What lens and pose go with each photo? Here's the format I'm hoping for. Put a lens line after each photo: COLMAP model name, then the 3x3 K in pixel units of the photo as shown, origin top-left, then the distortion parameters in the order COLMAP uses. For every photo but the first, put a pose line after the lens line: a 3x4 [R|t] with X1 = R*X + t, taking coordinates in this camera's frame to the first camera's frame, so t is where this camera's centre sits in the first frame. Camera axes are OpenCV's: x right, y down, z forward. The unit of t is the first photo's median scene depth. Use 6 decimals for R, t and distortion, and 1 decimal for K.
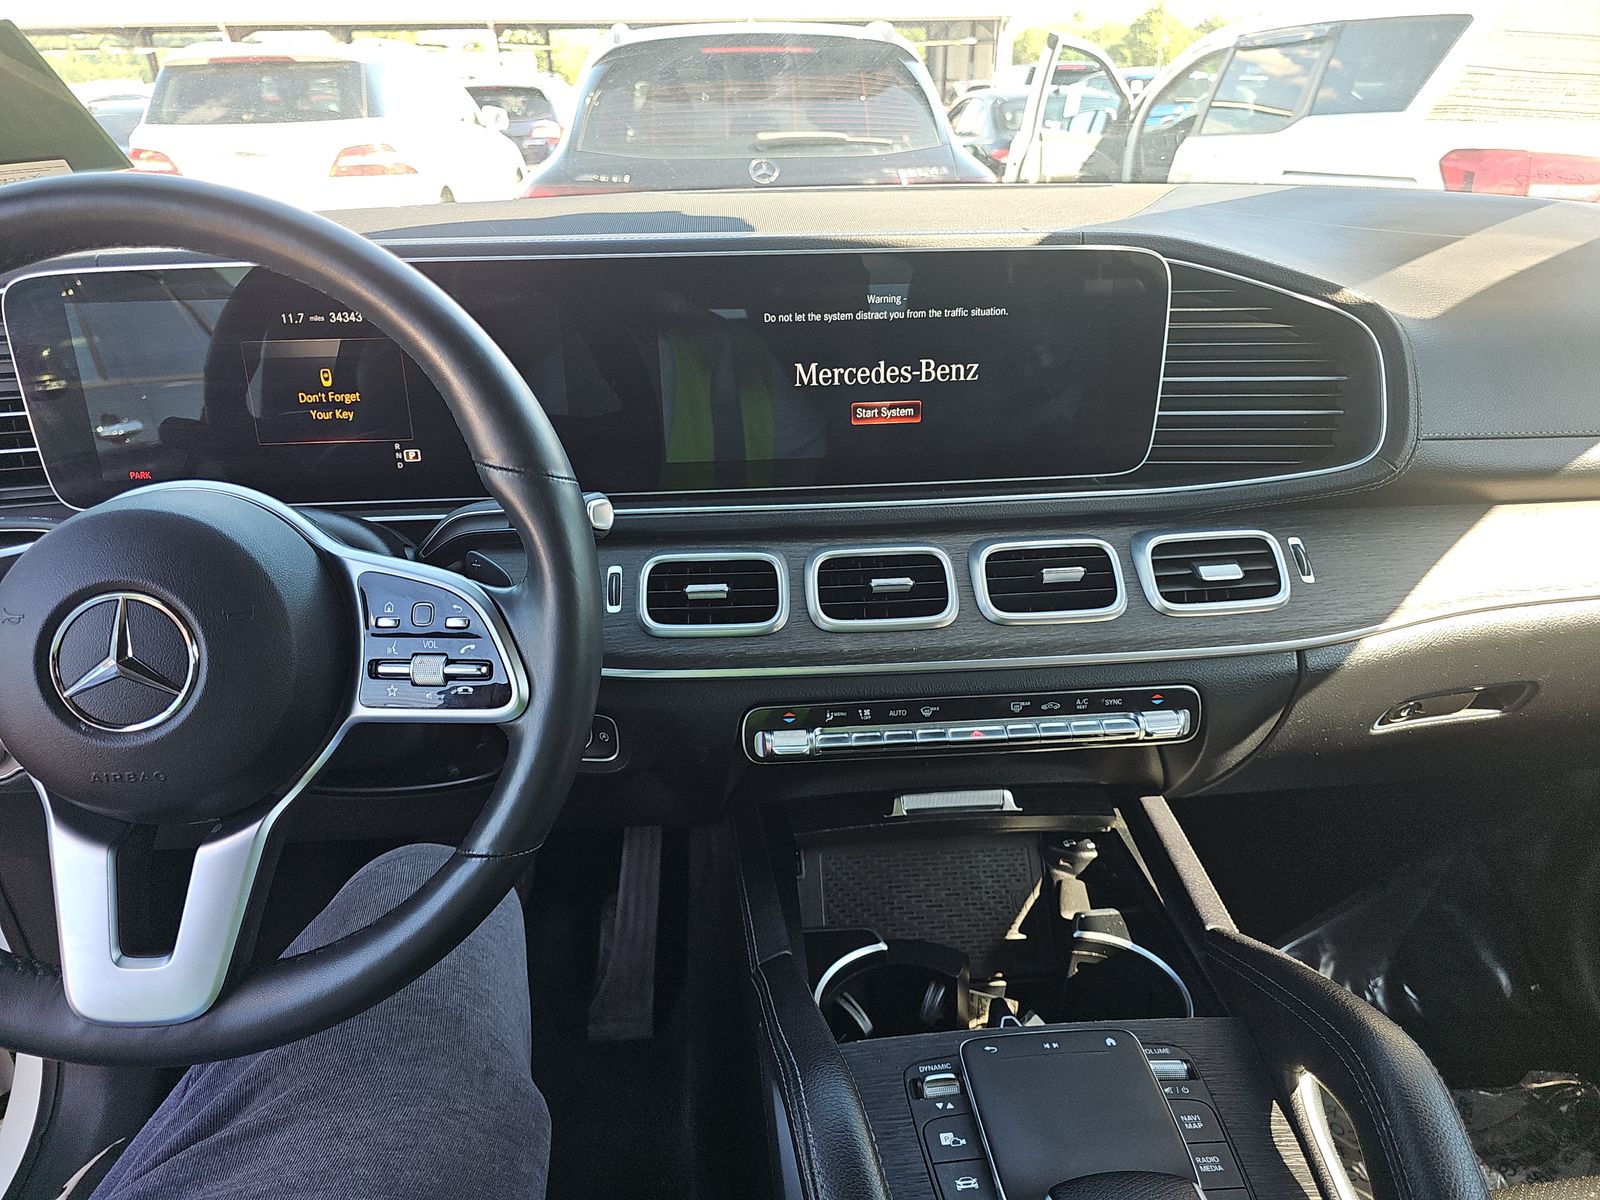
lens RADIAL K [[1102.9, 0, 806.5], [0, 1102.9, 626.5], [0, 0, 1]] dist [0.039381, -0.058565]
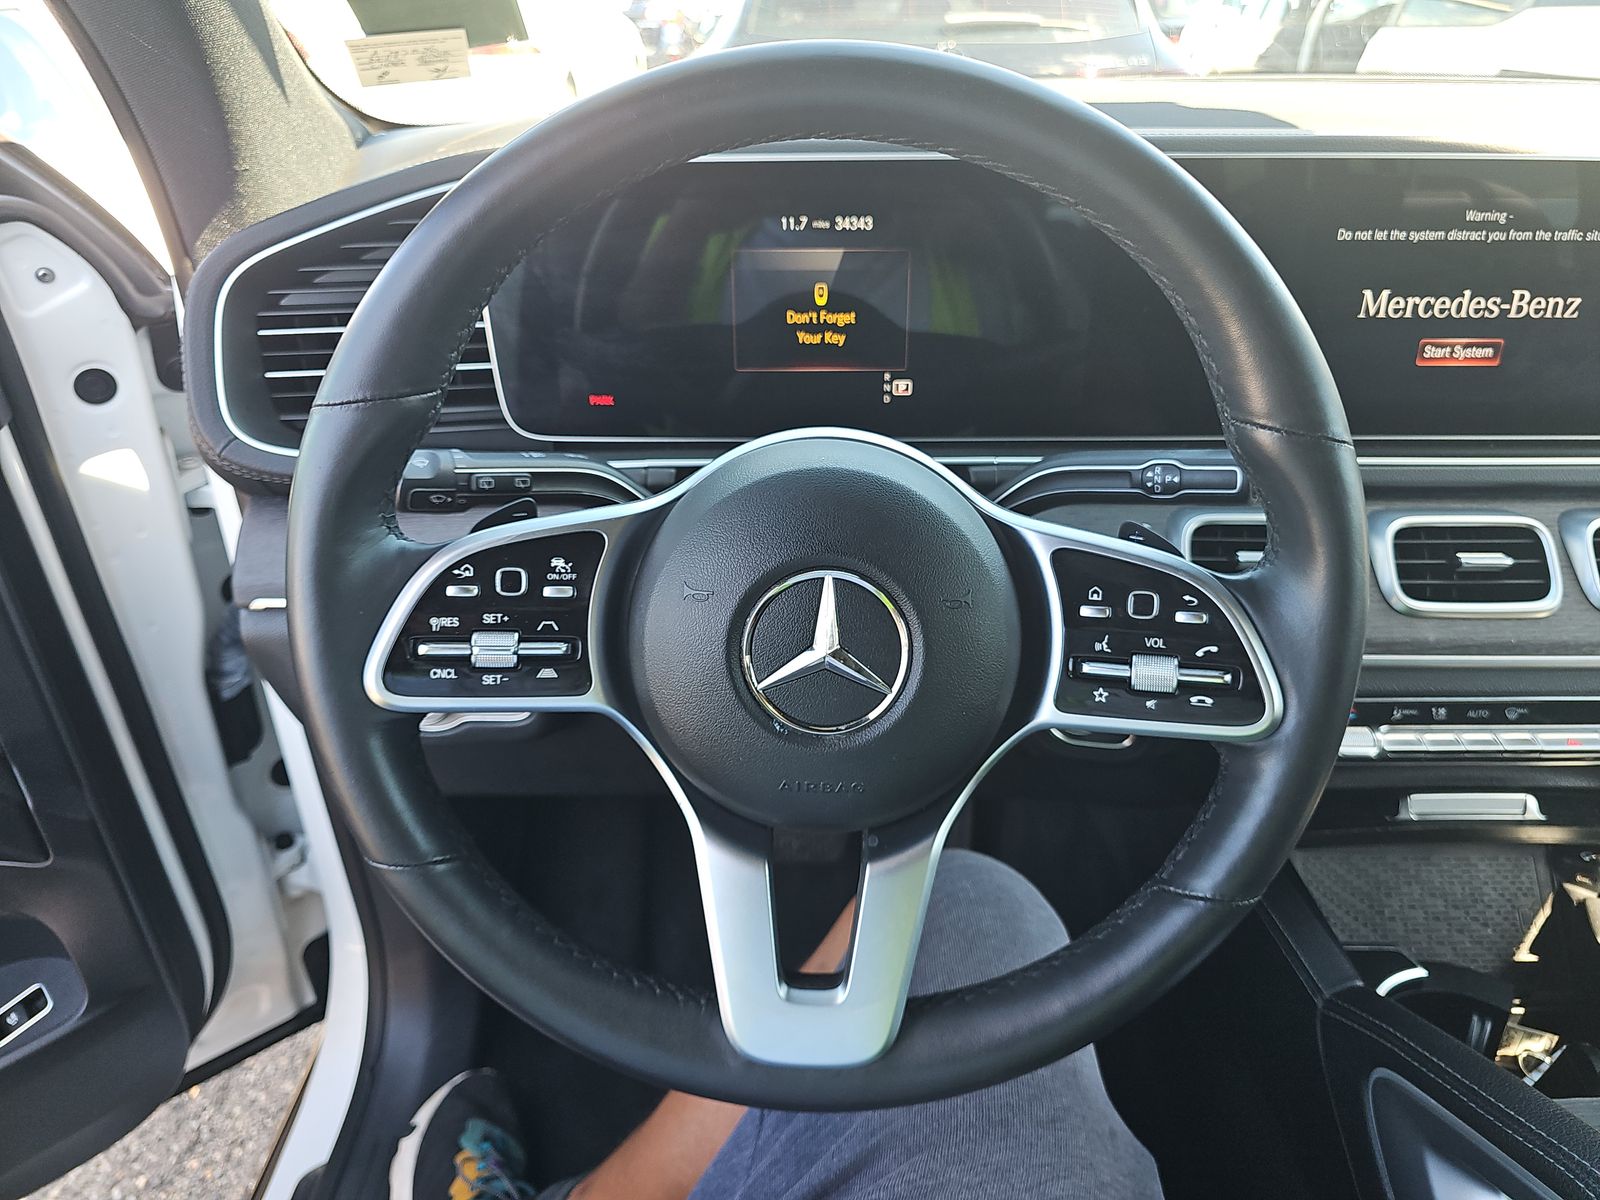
lens RADIAL K [[1102.9, 0, 809.8], [0, 1102.9, 635.4], [0, 0, 1]] dist [0.039381, -0.058565]
pose [[0.996918, 0.048169, -0.061924, -0.364814], [-0.042421, 0.994947, 0.090996, -0.035801], [0.065995, -0.088088, 0.993924, 0.109792]]
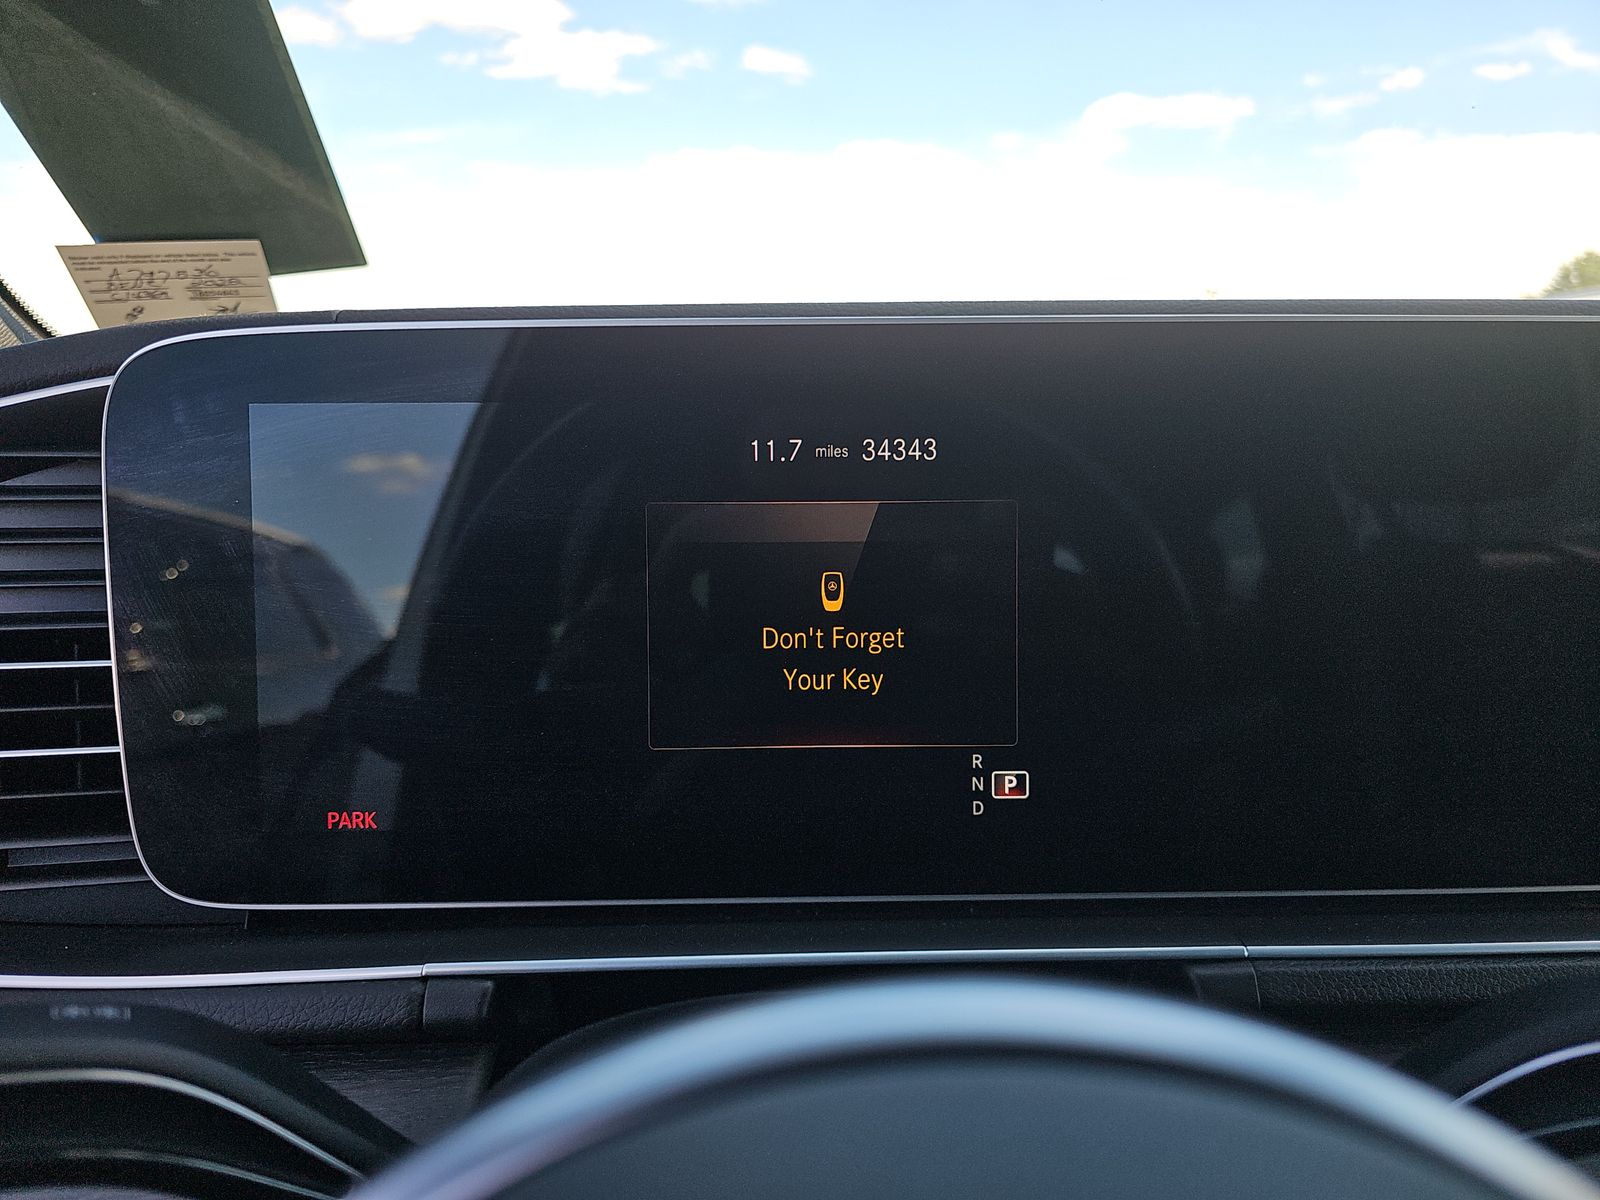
lens RADIAL K [[1102.9, 0, 791.7], [0, 1102.9, 612.2], [0, 0, 1]] dist [0.039381, -0.058565]
pose [[0.997836, 0.016841, -0.063559, -0.410446], [-0.033732, 0.960864, -0.274958, -0.101094], [0.056441, 0.276507, 0.959353, 0.592569]]
